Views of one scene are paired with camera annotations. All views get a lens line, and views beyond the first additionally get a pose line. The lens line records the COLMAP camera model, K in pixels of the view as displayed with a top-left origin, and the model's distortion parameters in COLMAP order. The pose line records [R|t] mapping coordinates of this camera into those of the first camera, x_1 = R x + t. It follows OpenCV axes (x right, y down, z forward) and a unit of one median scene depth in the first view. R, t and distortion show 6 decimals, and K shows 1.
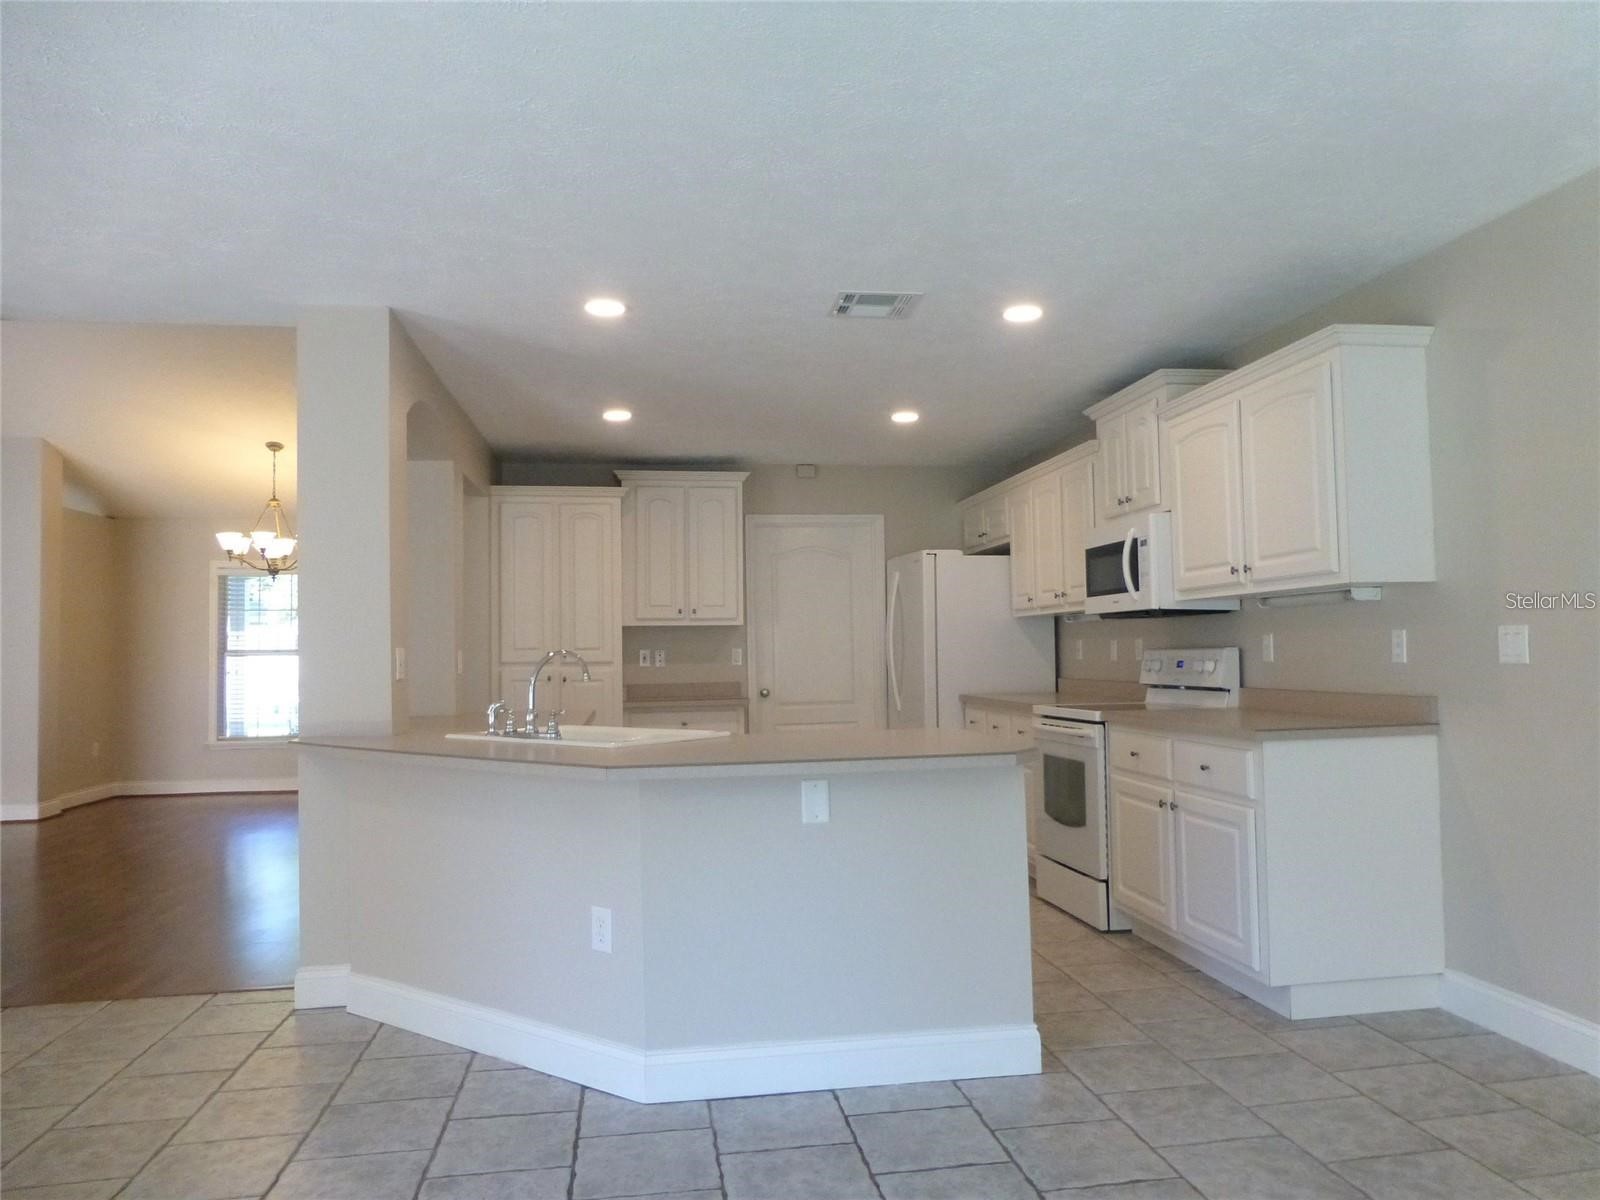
lens RADIAL K [[1198.0, 0, 810.7], [0, 1198.0, 610.9], [0, 0, 1]] dist [-0.069650, 0.124583]
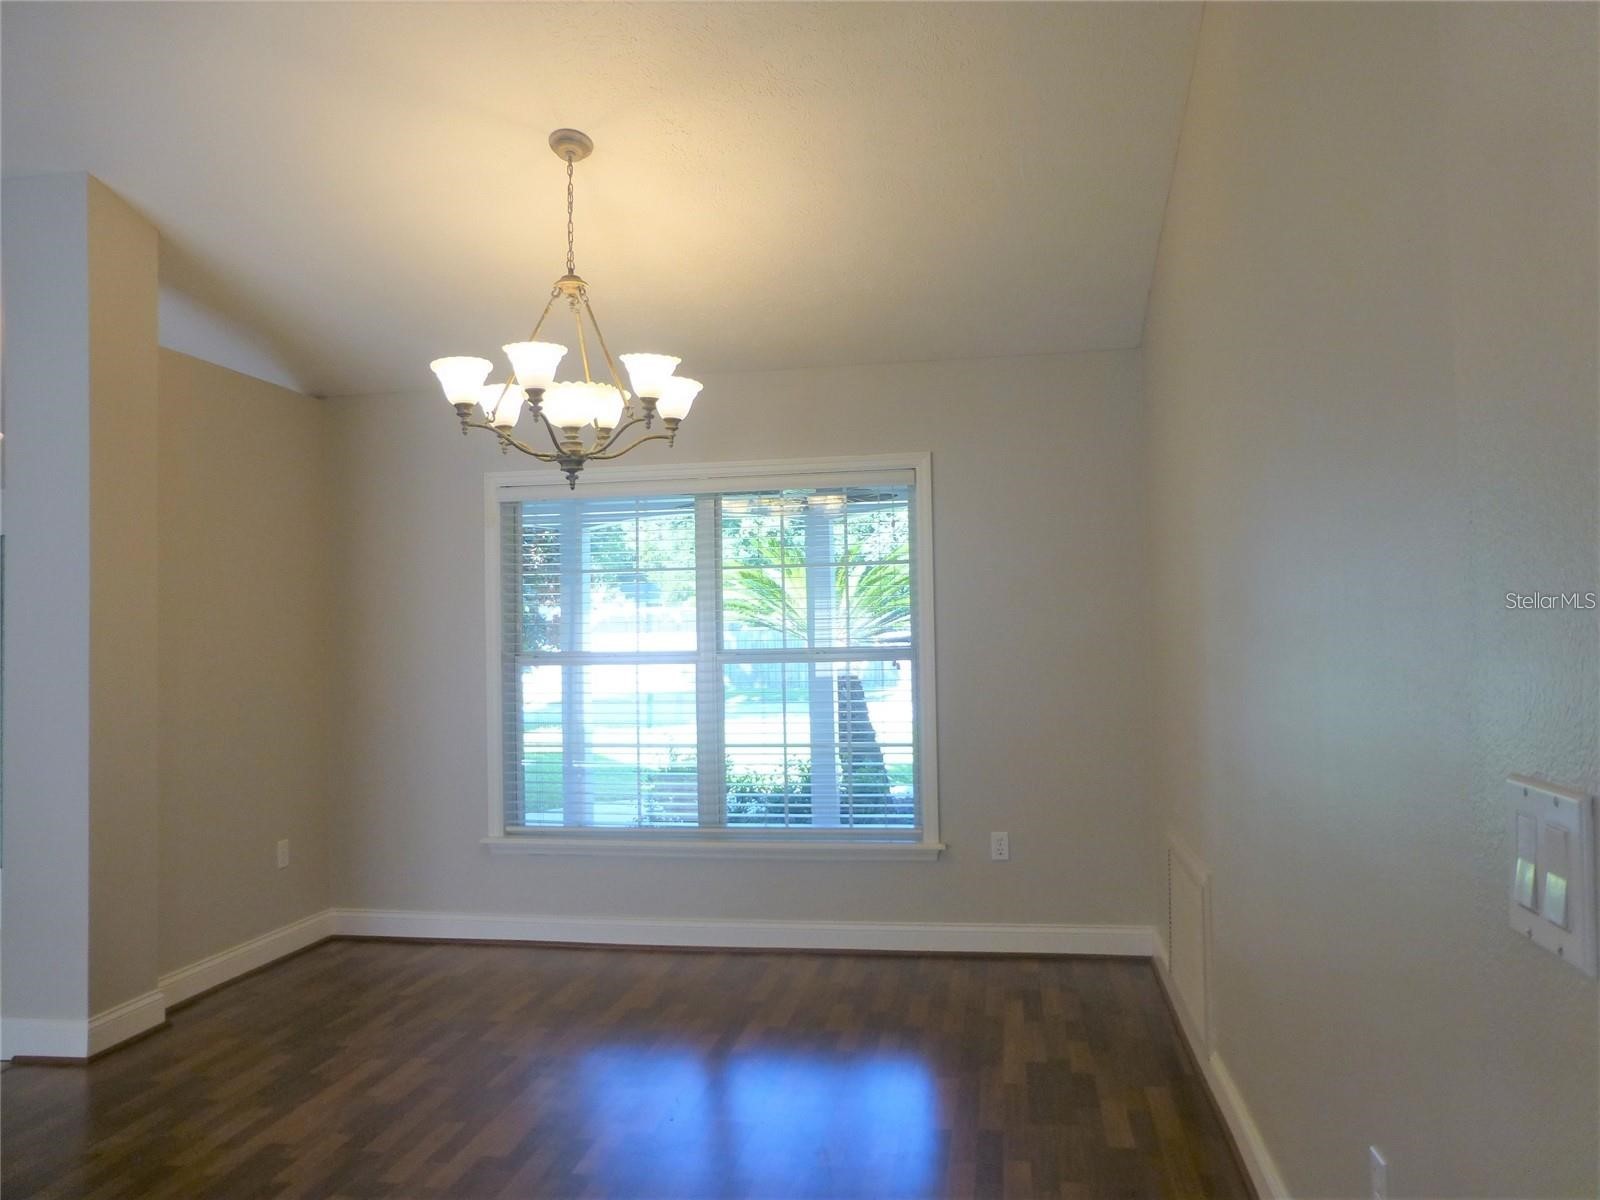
lens RADIAL K [[1198.0, 0, 810.7], [0, 1198.0, 610.9], [0, 0, 1]] dist [-0.069650, 0.124583]
pose [[0.951808, -0.012588, -0.306436, -0.254952], [0.017163, 0.999778, 0.012241, 0.013451], [0.306214, -0.016910, 0.951813, 0.641612]]
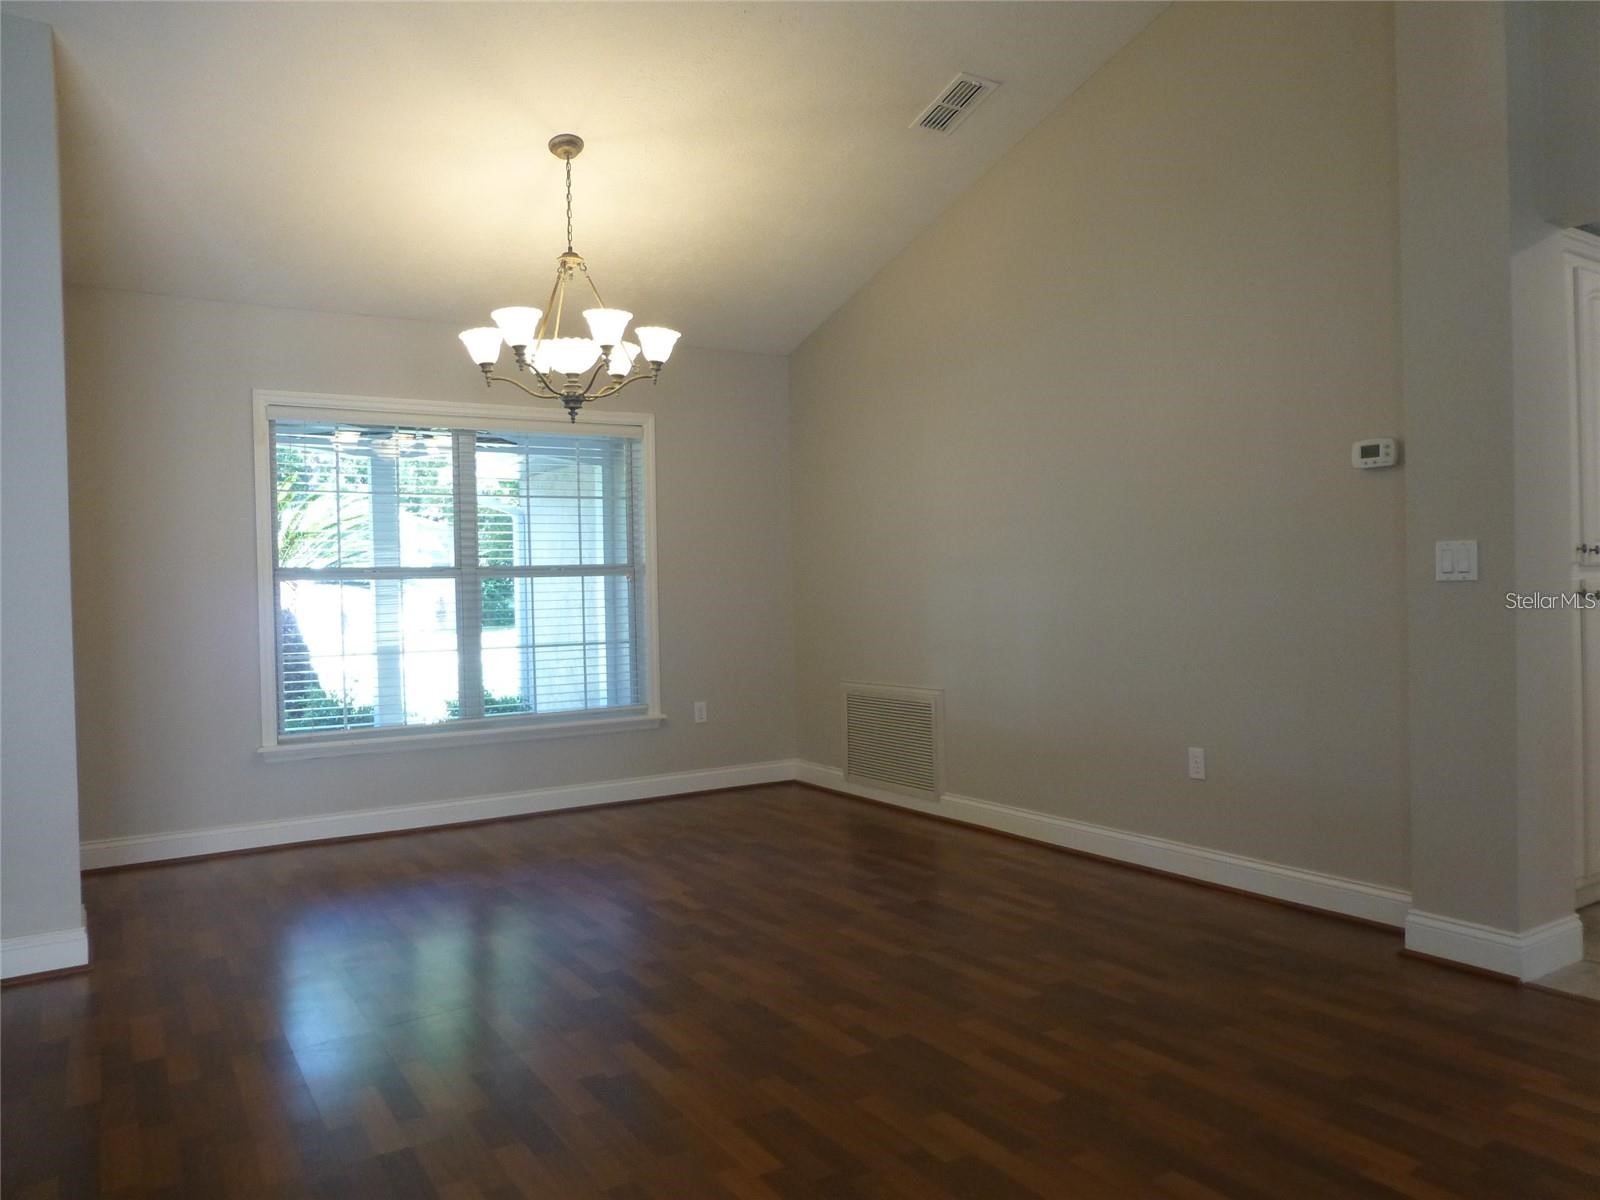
lens RADIAL K [[1198.0, 0, 810.7], [0, 1198.0, 610.9], [0, 0, 1]] dist [-0.069650, 0.124583]
pose [[0.924812, -0.022957, 0.379731, -0.541401], [0.003331, 0.998628, 0.052260, 0.028796], [-0.380409, -0.047066, 0.923620, 0.496668]]
